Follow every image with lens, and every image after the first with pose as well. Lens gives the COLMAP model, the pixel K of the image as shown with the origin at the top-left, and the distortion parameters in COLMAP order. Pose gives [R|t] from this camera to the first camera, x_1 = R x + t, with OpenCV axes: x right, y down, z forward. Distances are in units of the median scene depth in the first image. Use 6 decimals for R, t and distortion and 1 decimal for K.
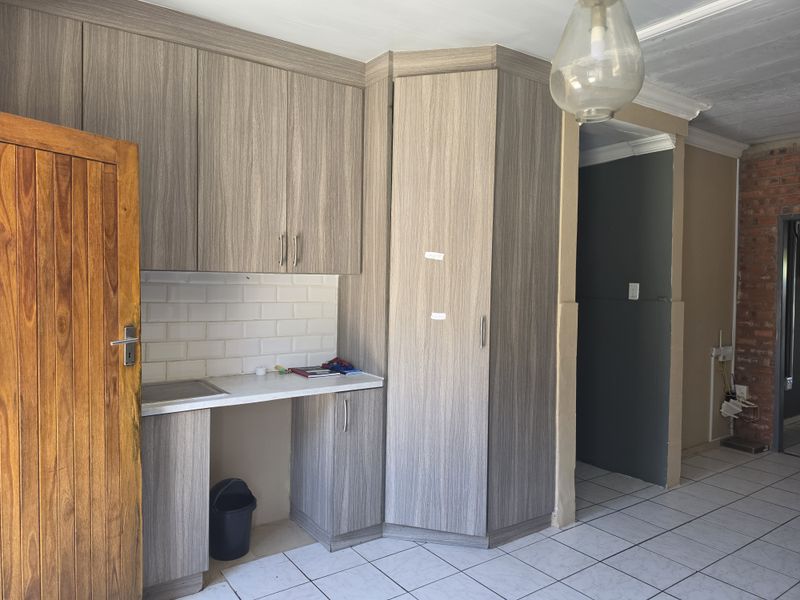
lens RADIAL K [[557.0, 0, 394.3], [0, 557.0, 299.5], [0, 0, 1]] dist [0.029785, -0.025203]
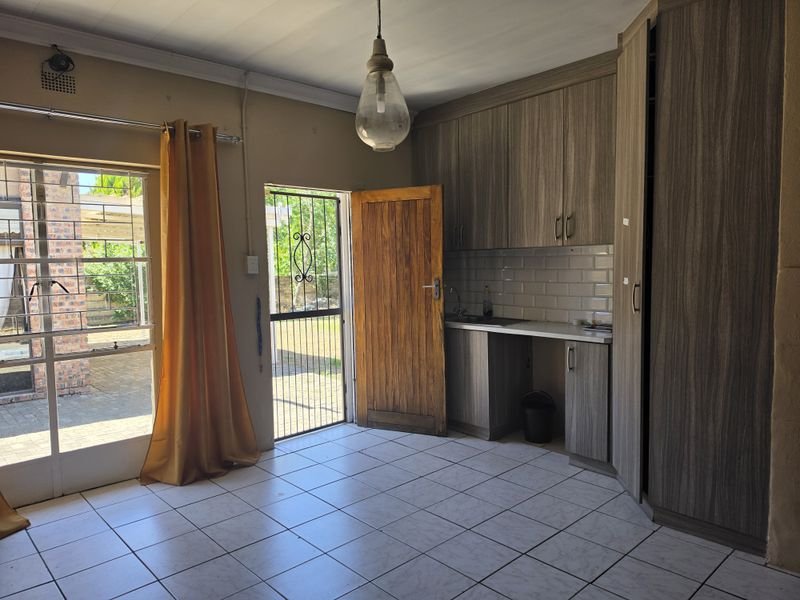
lens RADIAL K [[557.0, 0, 380.2], [0, 557.0, 312.2], [0, 0, 1]] dist [0.029785, -0.025203]
pose [[0.105133, 0.073854, -0.991712, 1.080928], [-0.005986, 0.997267, 0.073633, 0.014428], [0.994440, -0.001805, 0.105288, 0.438667]]
